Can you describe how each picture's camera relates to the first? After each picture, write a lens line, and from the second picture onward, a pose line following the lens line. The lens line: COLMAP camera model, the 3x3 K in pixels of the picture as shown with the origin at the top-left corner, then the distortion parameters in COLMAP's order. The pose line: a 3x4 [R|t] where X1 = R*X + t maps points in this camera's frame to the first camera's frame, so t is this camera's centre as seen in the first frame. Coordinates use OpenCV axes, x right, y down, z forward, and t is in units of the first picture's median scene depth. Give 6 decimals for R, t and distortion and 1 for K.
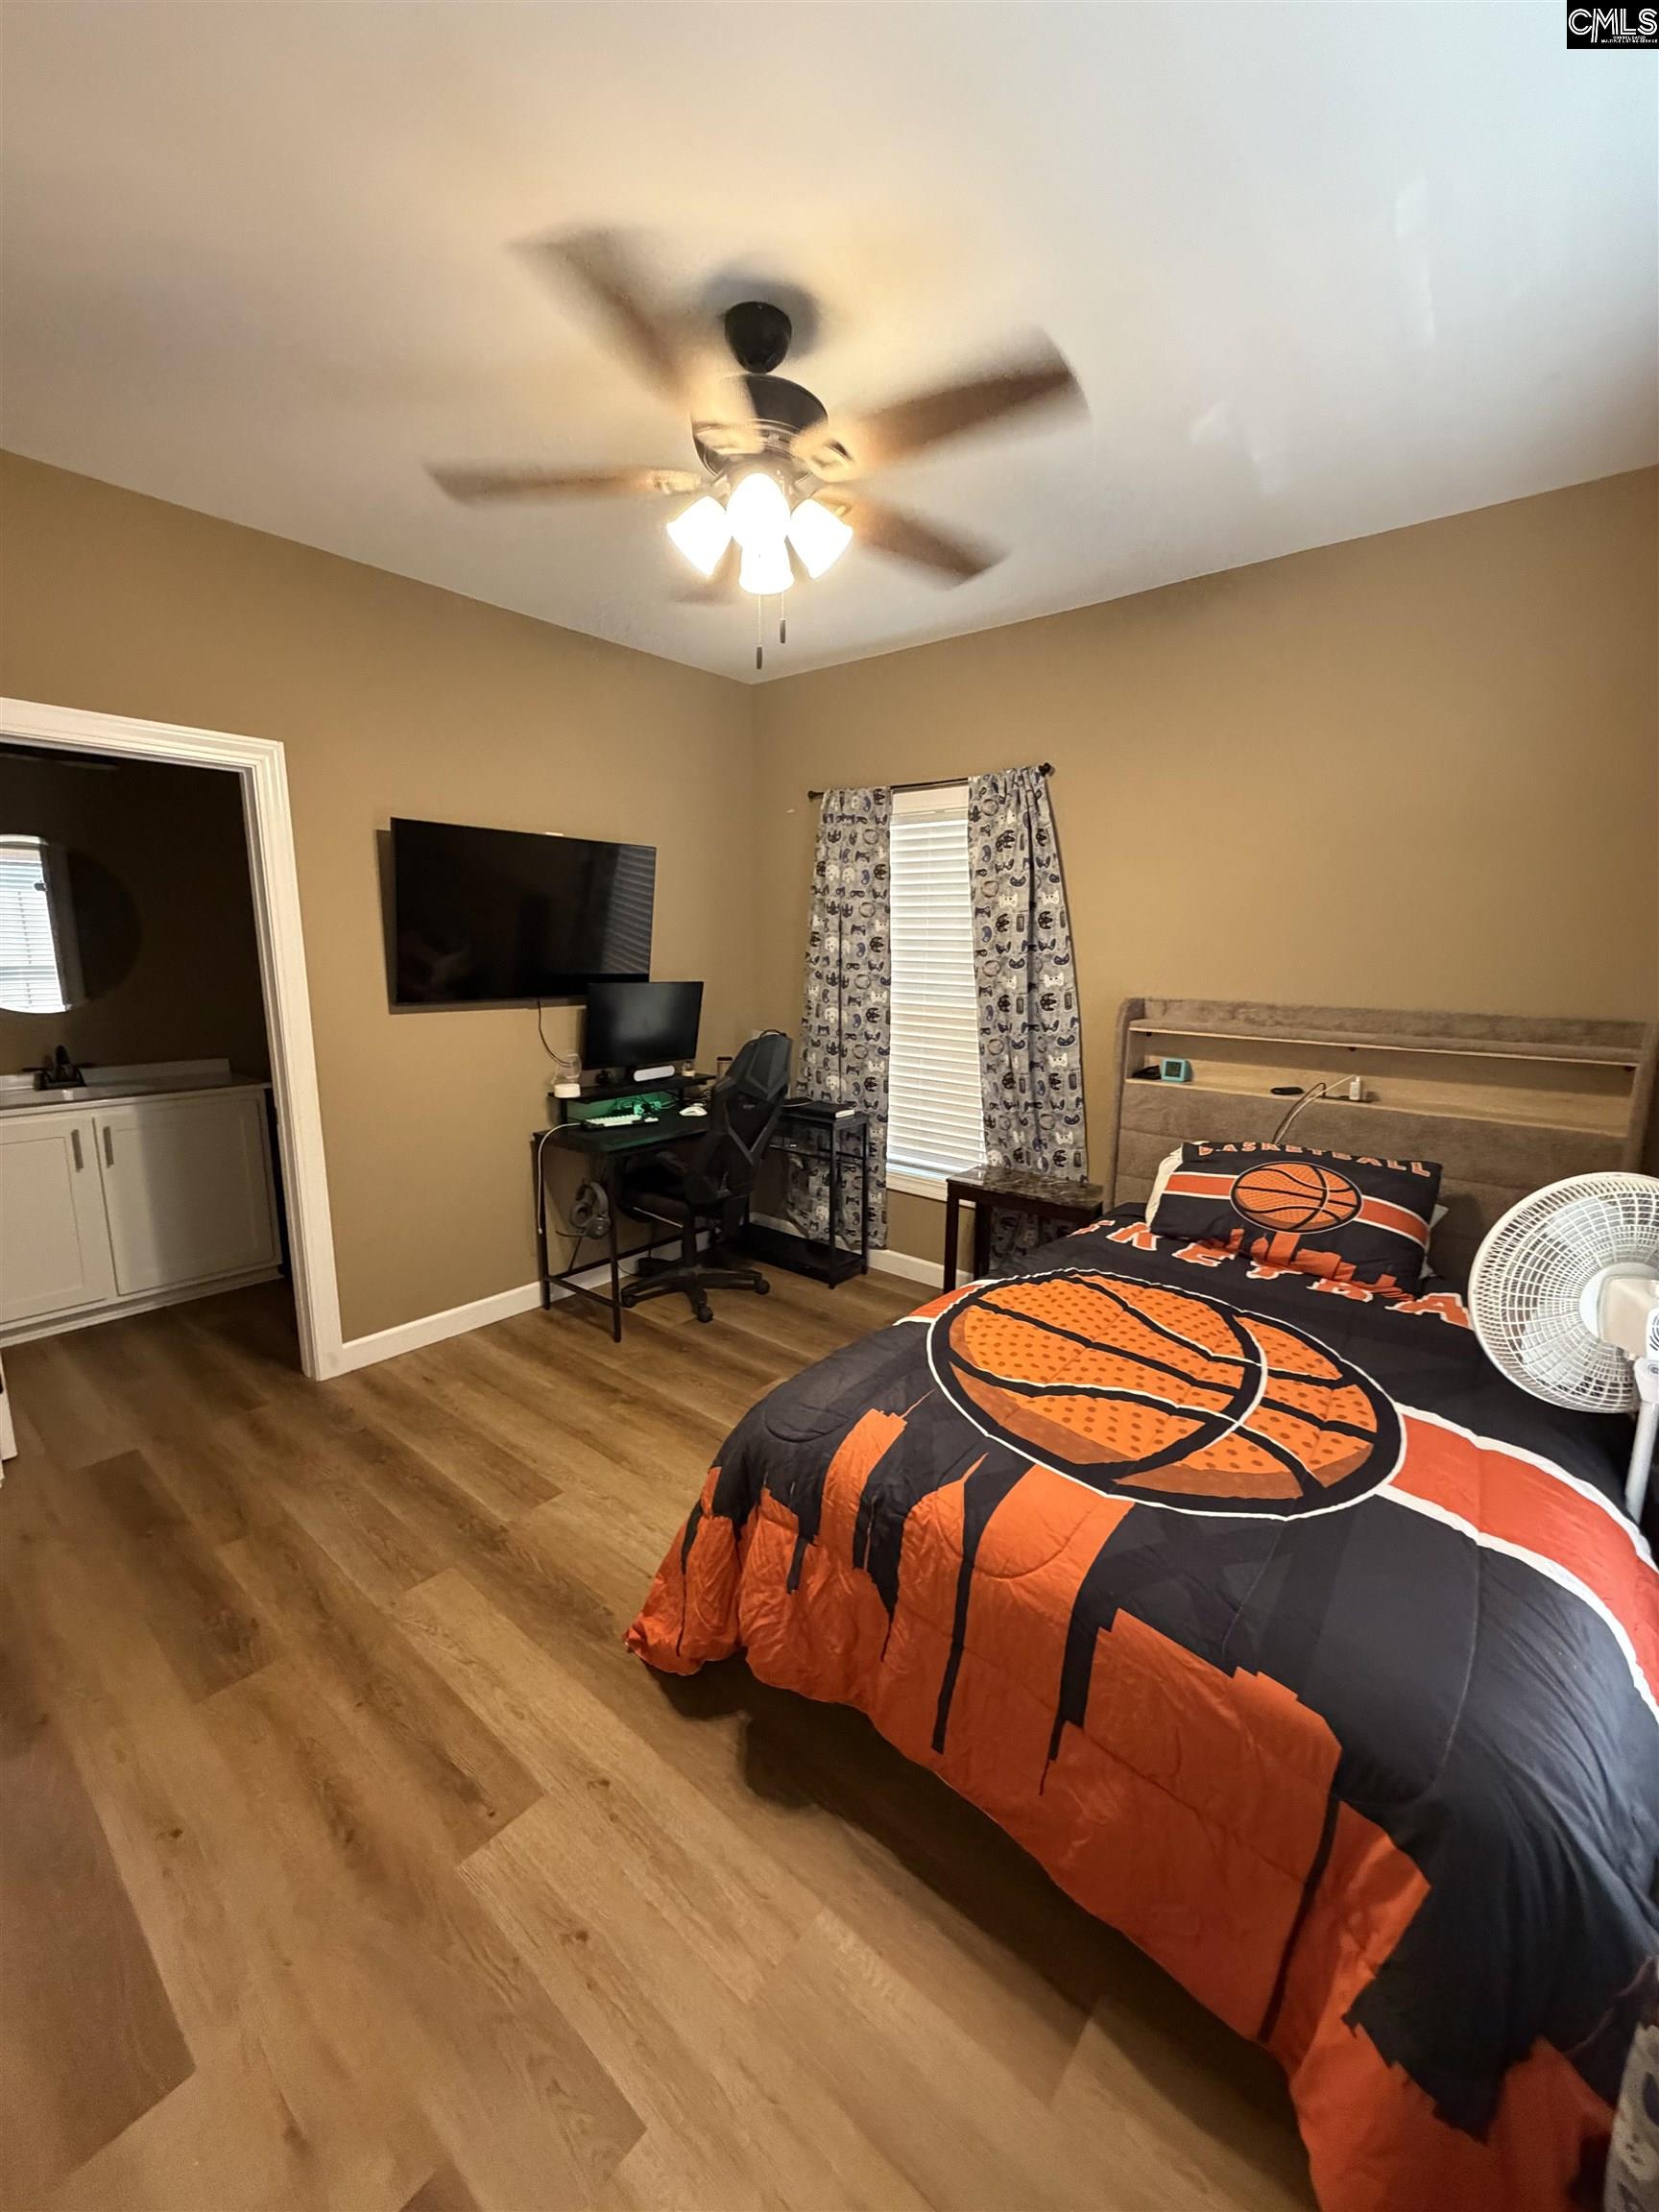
lens RADIAL K [[878.2, 0, 829.5], [0, 878.2, 1106.0], [0, 0, 1]] dist [-0.000915, 0.000181]
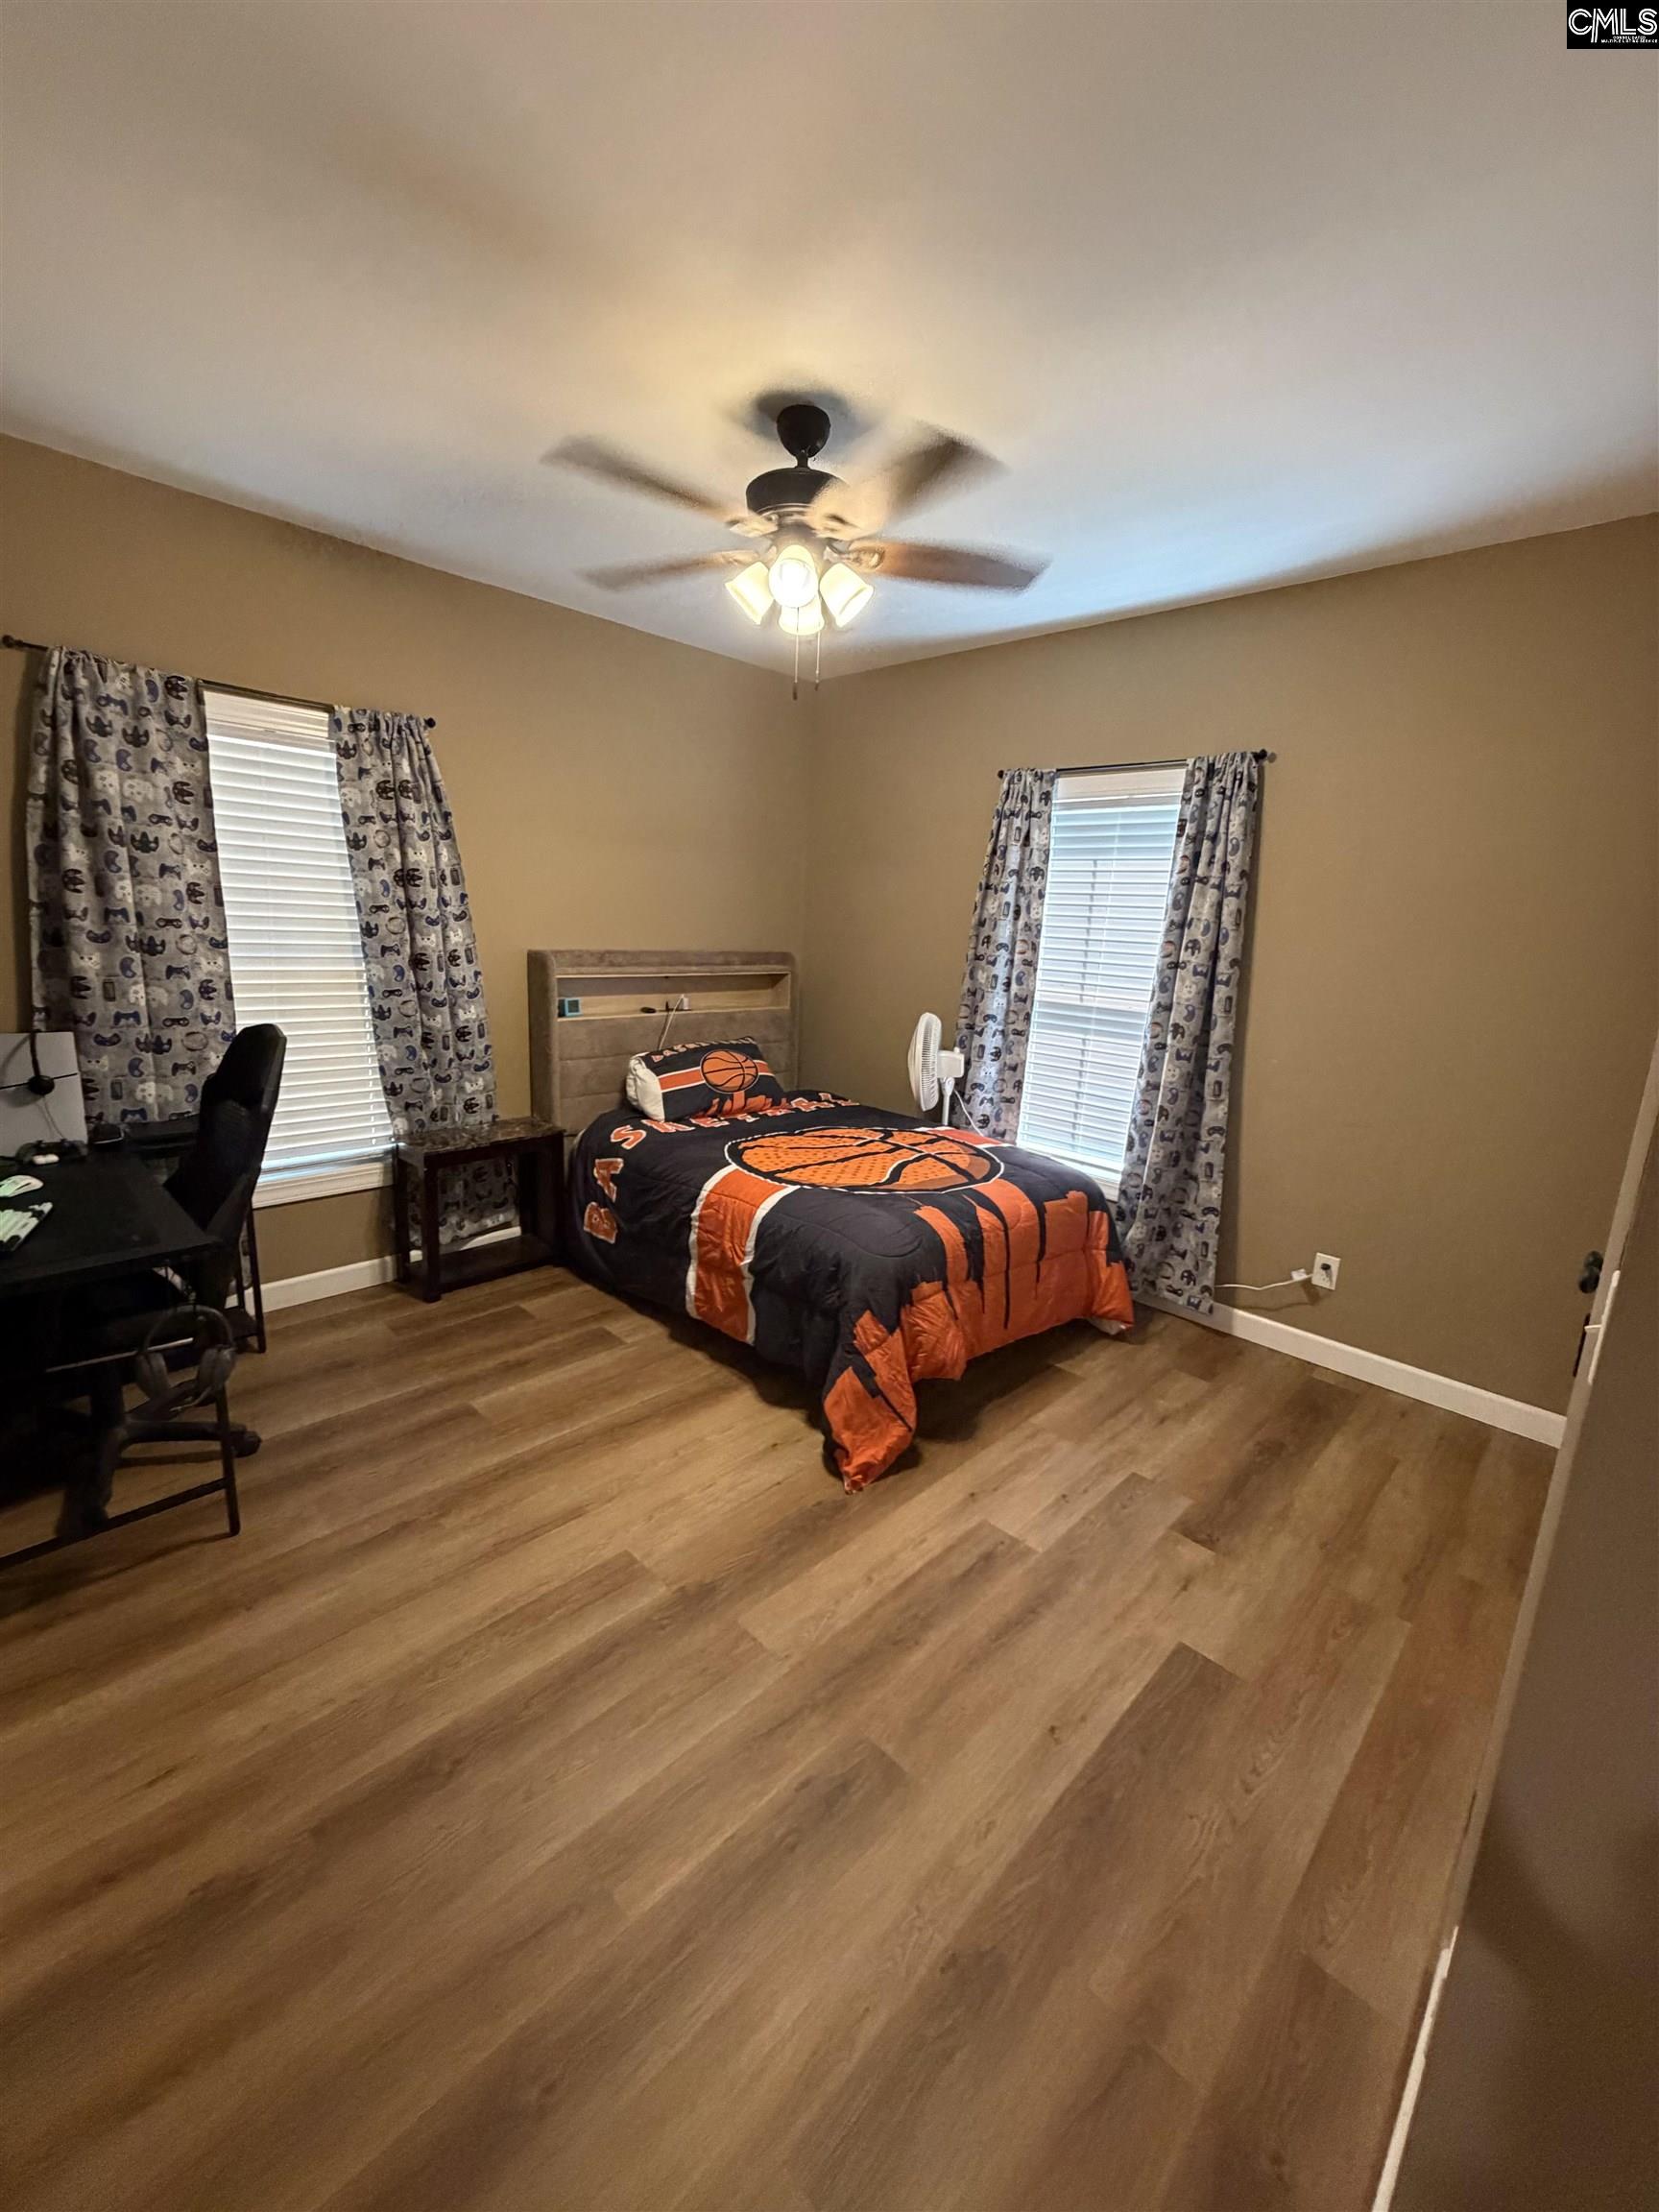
lens RADIAL K [[878.2, 0, 829.5], [0, 878.2, 1106.0], [0, 0, 1]] dist [-0.000915, 0.000181]
pose [[0.084734, -0.219434, 0.971941, -0.923605], [0.137522, 0.968689, 0.206710, -0.126163], [-0.986868, 0.116147, 0.112258, 0.577661]]
